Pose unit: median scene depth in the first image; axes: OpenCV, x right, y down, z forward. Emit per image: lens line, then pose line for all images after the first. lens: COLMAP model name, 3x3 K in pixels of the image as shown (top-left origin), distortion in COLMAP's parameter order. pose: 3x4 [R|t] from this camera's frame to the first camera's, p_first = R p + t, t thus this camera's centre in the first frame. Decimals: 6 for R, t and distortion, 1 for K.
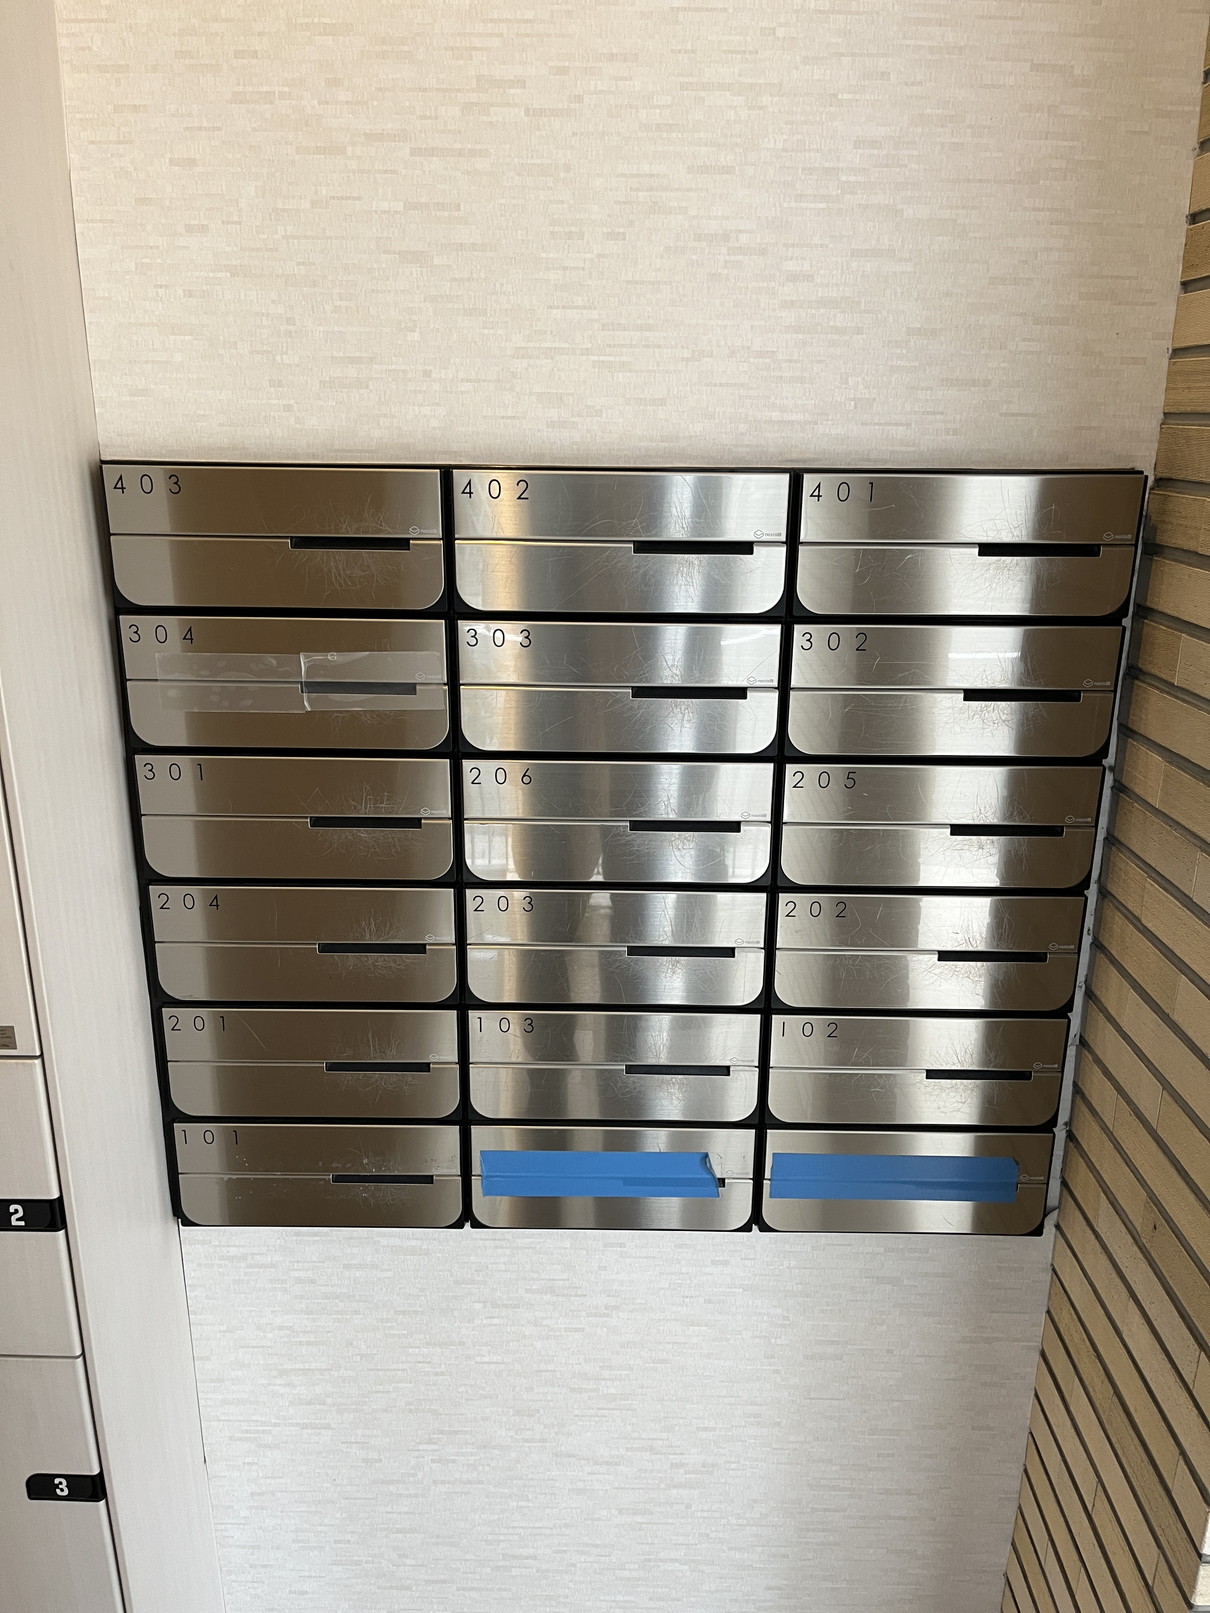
lens RADIAL K [[1226.7, 0, 604.2], [0, 1226.7, 816.1], [0, 0, 1]] dist [0.009998, -0.022147]
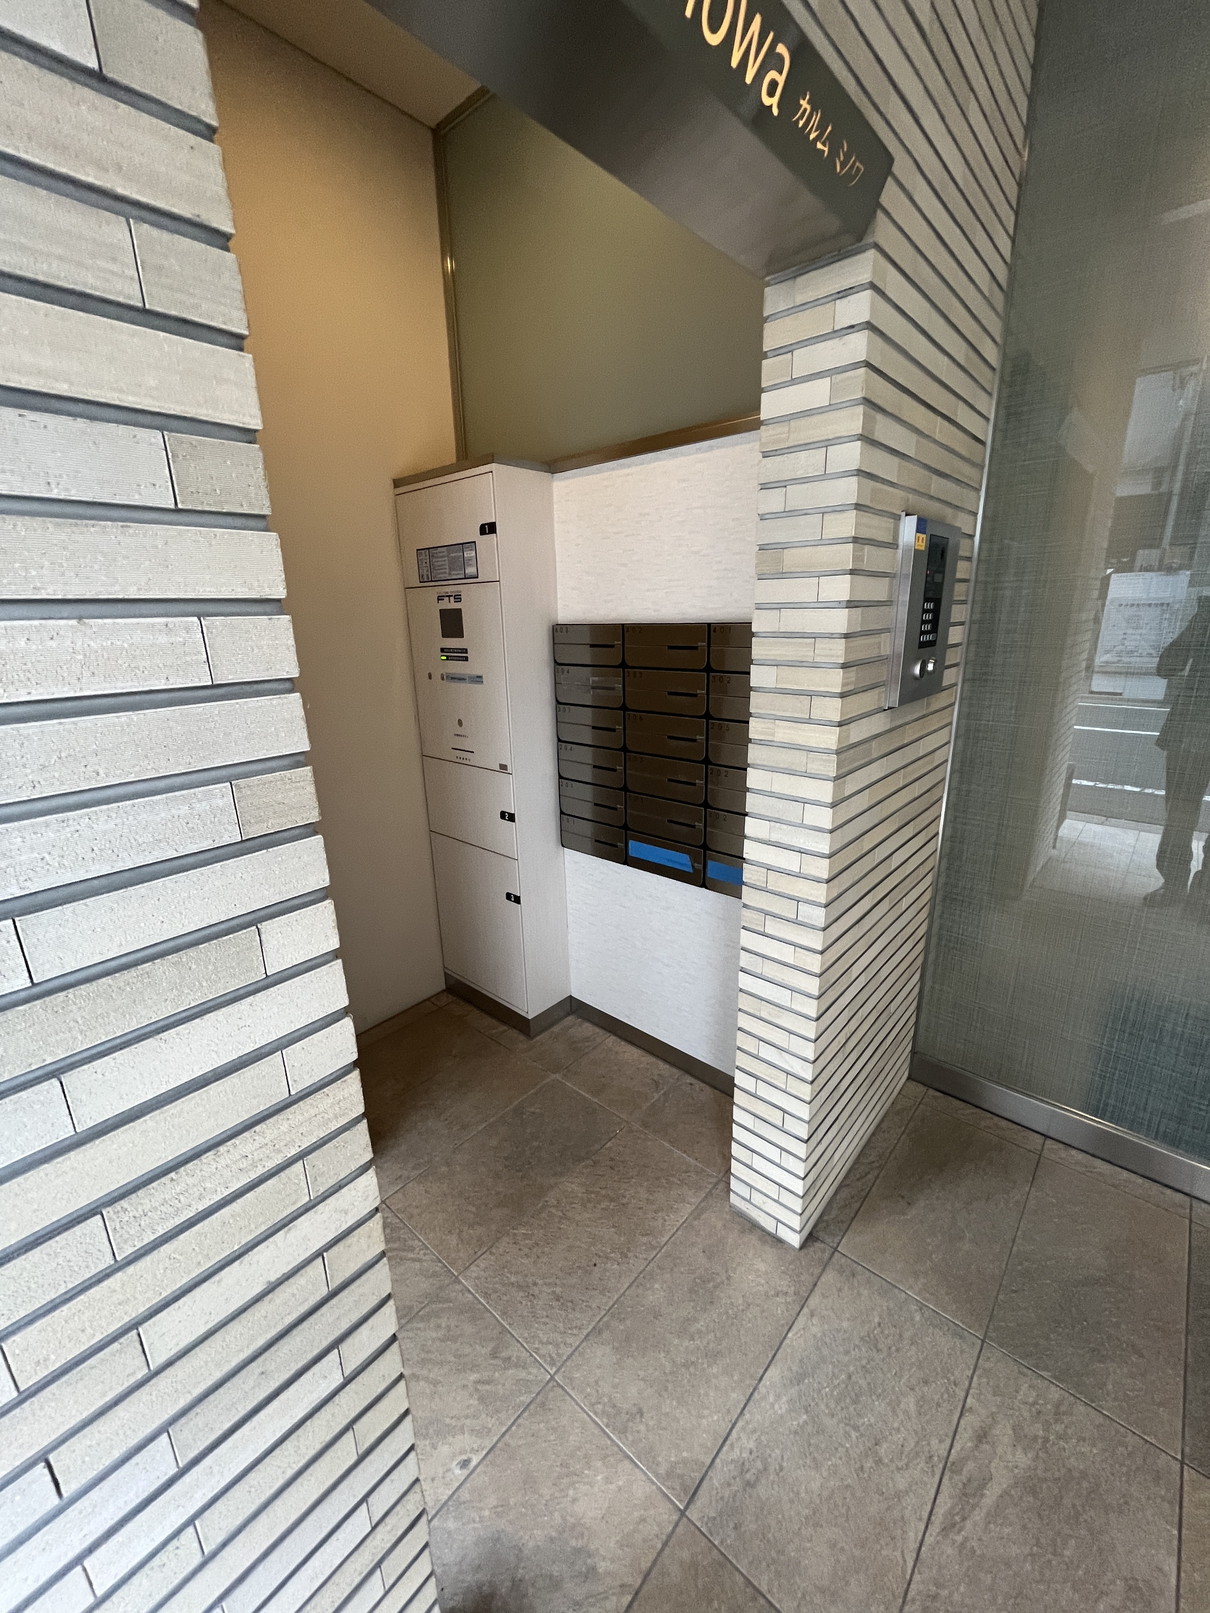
lens RADIAL K [[658.7, 0, 607.8], [0, 658.7, 808.6], [0, 0, 1]] dist [-0.008263, -0.000600]
pose [[0.760604, 0.162017, -0.628675, 1.103695], [-0.169182, 0.984366, 0.048997, 0.145490], [0.626785, 0.069094, 0.776123, -0.438726]]
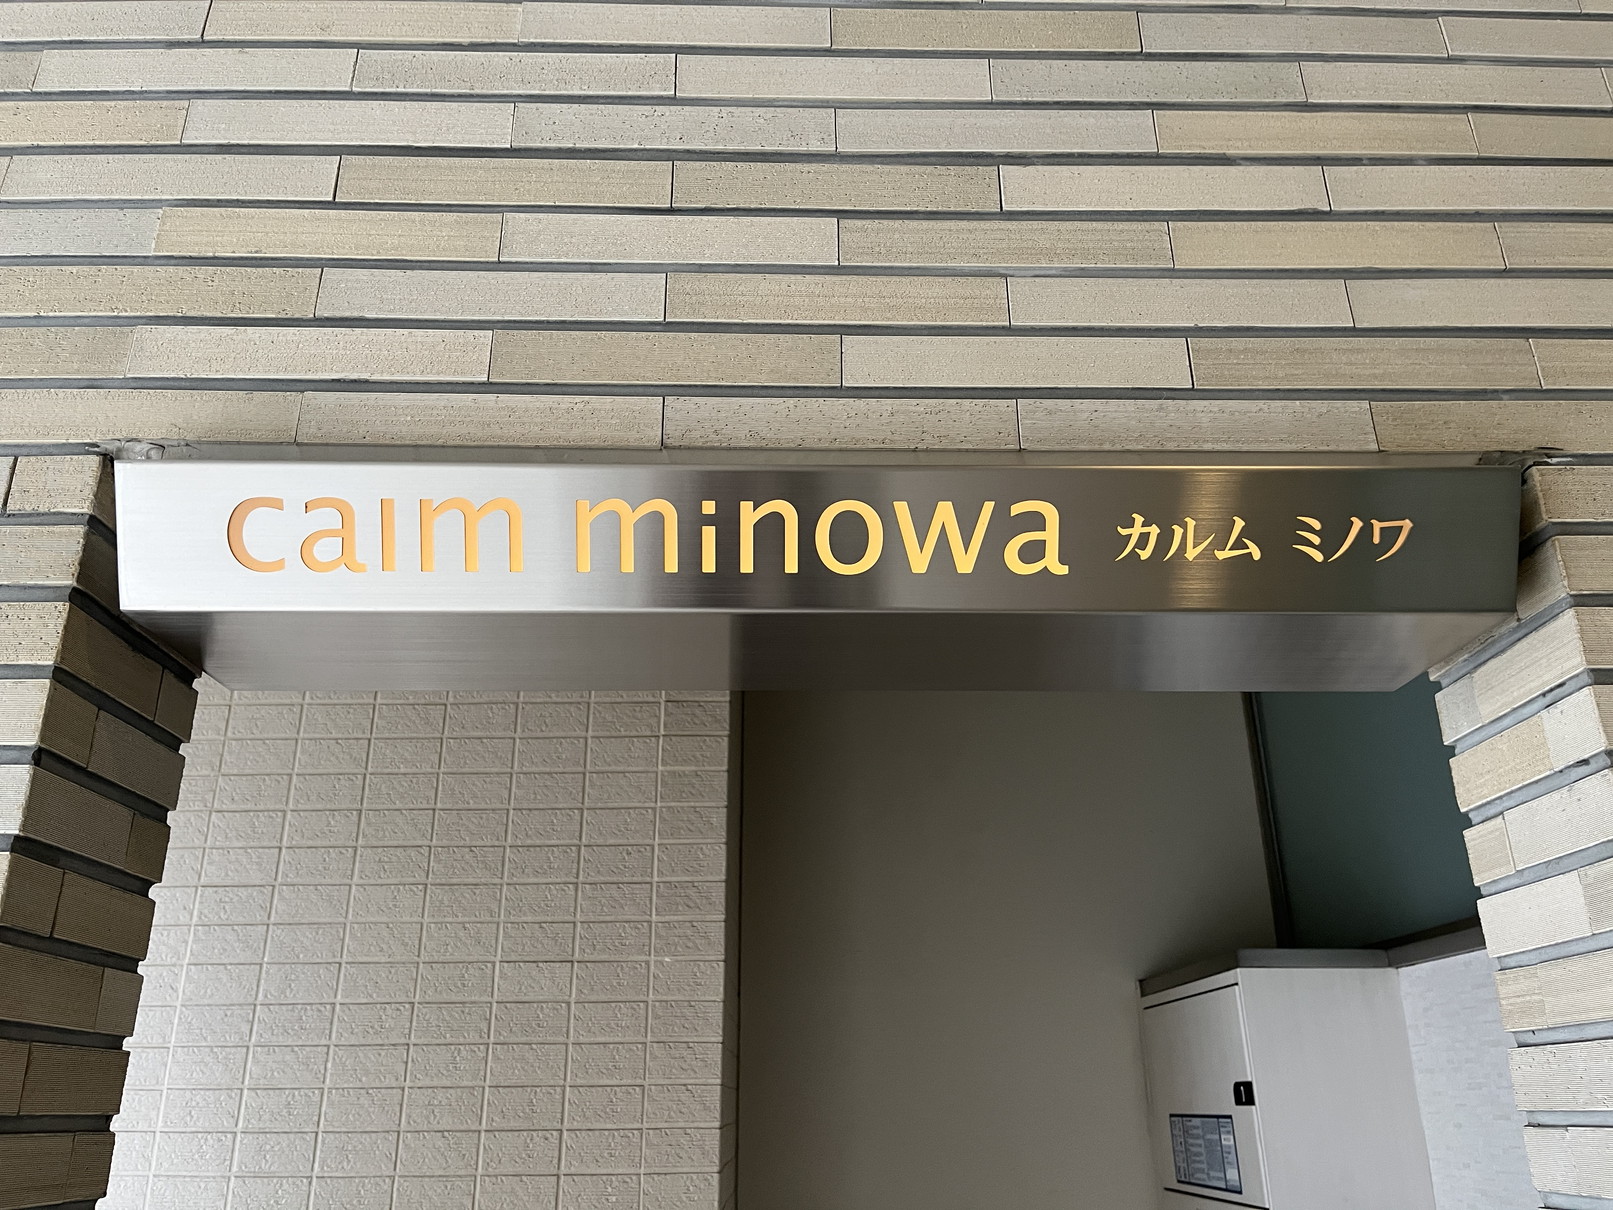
lens RADIAL K [[1226.7, 0, 809.7], [0, 1226.7, 615.0], [0, 0, 1]] dist [0.009998, -0.022147]
pose [[0.035590, -0.380043, -0.924284, 1.371959], [-0.296335, 0.879261, -0.372941, -0.268972], [0.954421, 0.287171, -0.081327, 0.127400]]
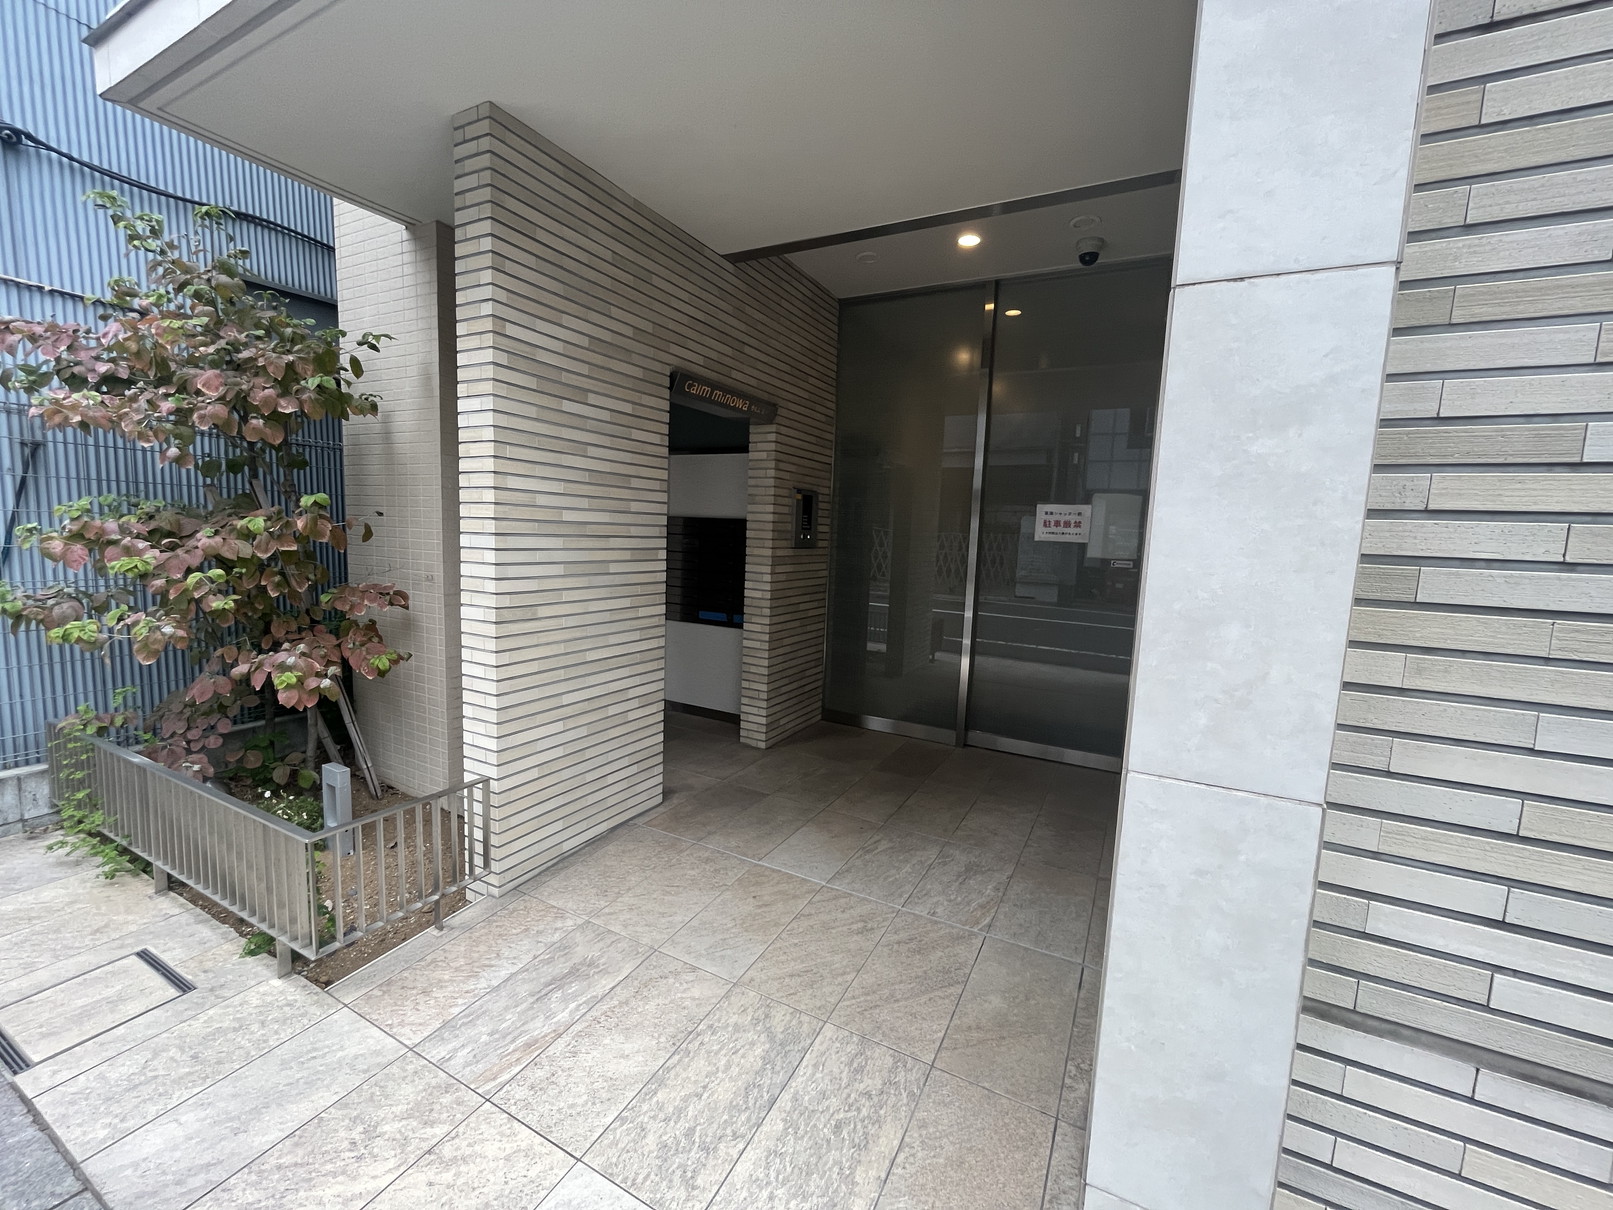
lens RADIAL K [[658.7, 0, 808.7], [0, 658.7, 606.1], [0, 0, 1]] dist [-0.008263, -0.000600]
pose [[0.889487, 0.081145, -0.449697, 2.657817], [-0.170072, 0.972195, -0.160972, 0.922225], [0.424131, 0.219664, 0.878556, -2.568627]]
